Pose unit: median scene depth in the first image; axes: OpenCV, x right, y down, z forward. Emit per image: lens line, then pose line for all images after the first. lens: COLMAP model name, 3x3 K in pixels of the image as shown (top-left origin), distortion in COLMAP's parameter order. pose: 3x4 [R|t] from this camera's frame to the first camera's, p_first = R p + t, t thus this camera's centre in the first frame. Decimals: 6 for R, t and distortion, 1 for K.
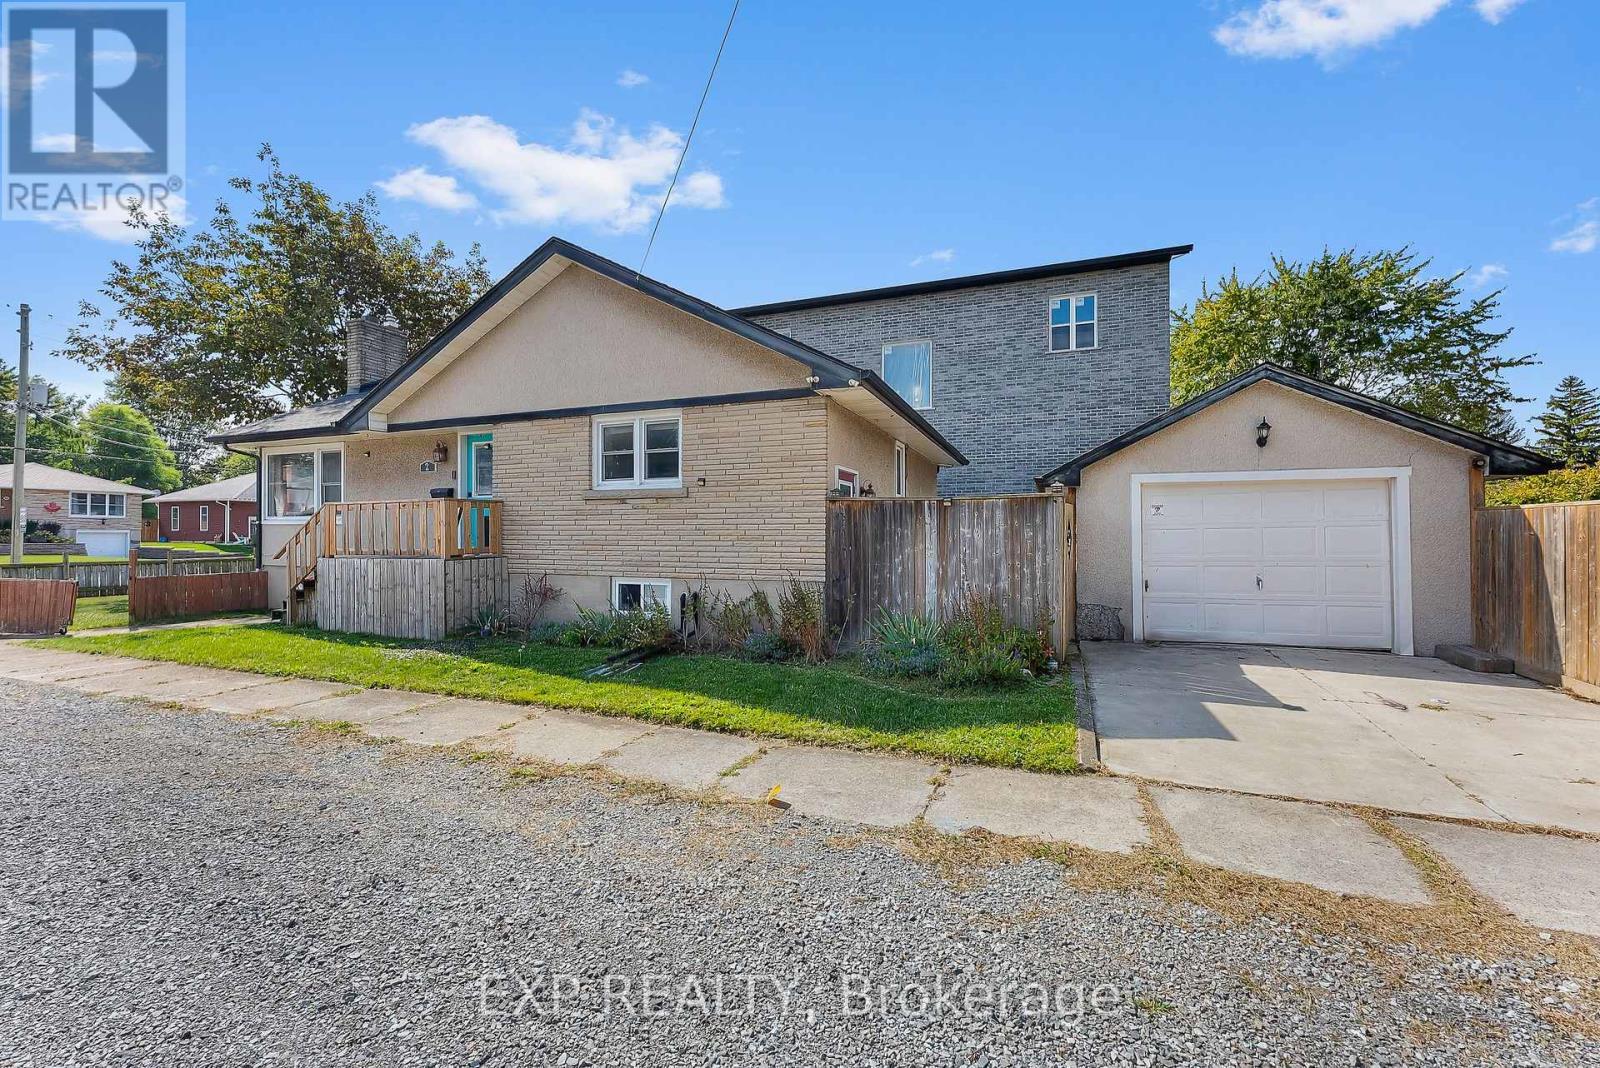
lens RADIAL K [[643.5, 0, 798.6], [0, 643.5, 546.4], [0, 0, 1]] dist [-0.000515, -0.000039]
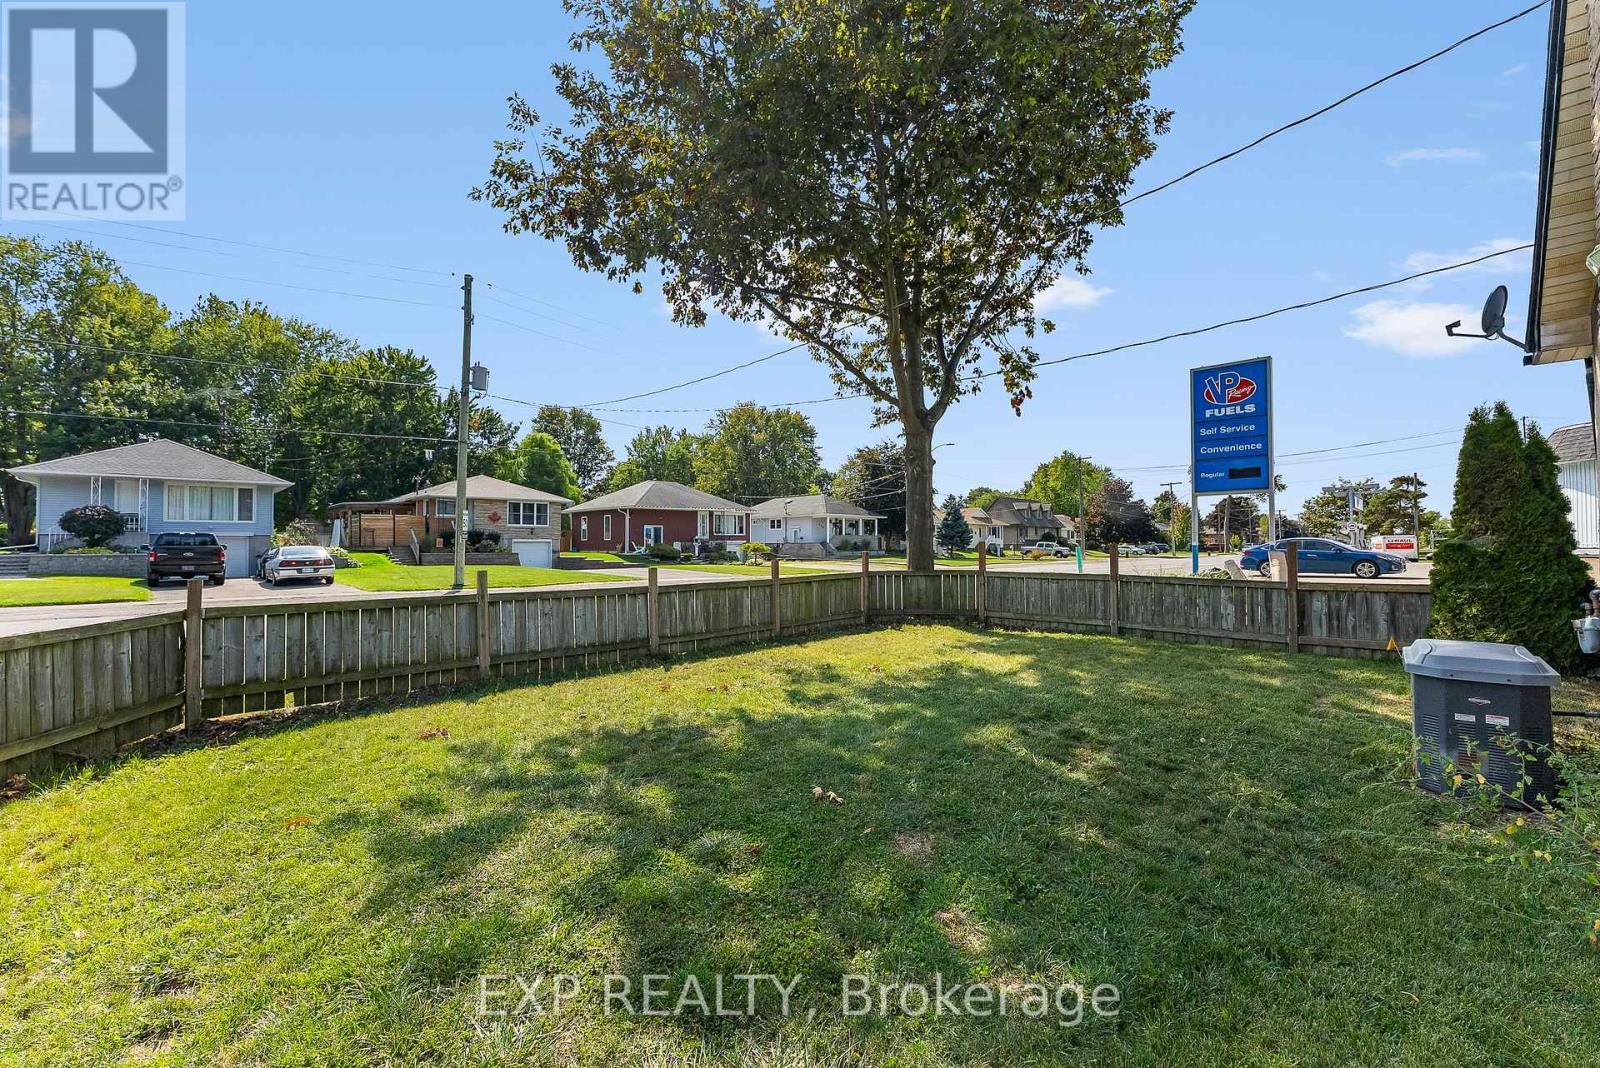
lens RADIAL K [[643.5, 0, 798.6], [0, 643.5, 546.4], [0, 0, 1]] dist [-0.000515, -0.000039]
pose [[0.909822, -0.006279, -0.414952, -0.279785], [0.000283, 0.999895, -0.014510, -0.000601], [0.414999, 0.013084, 0.909728, 0.253979]]
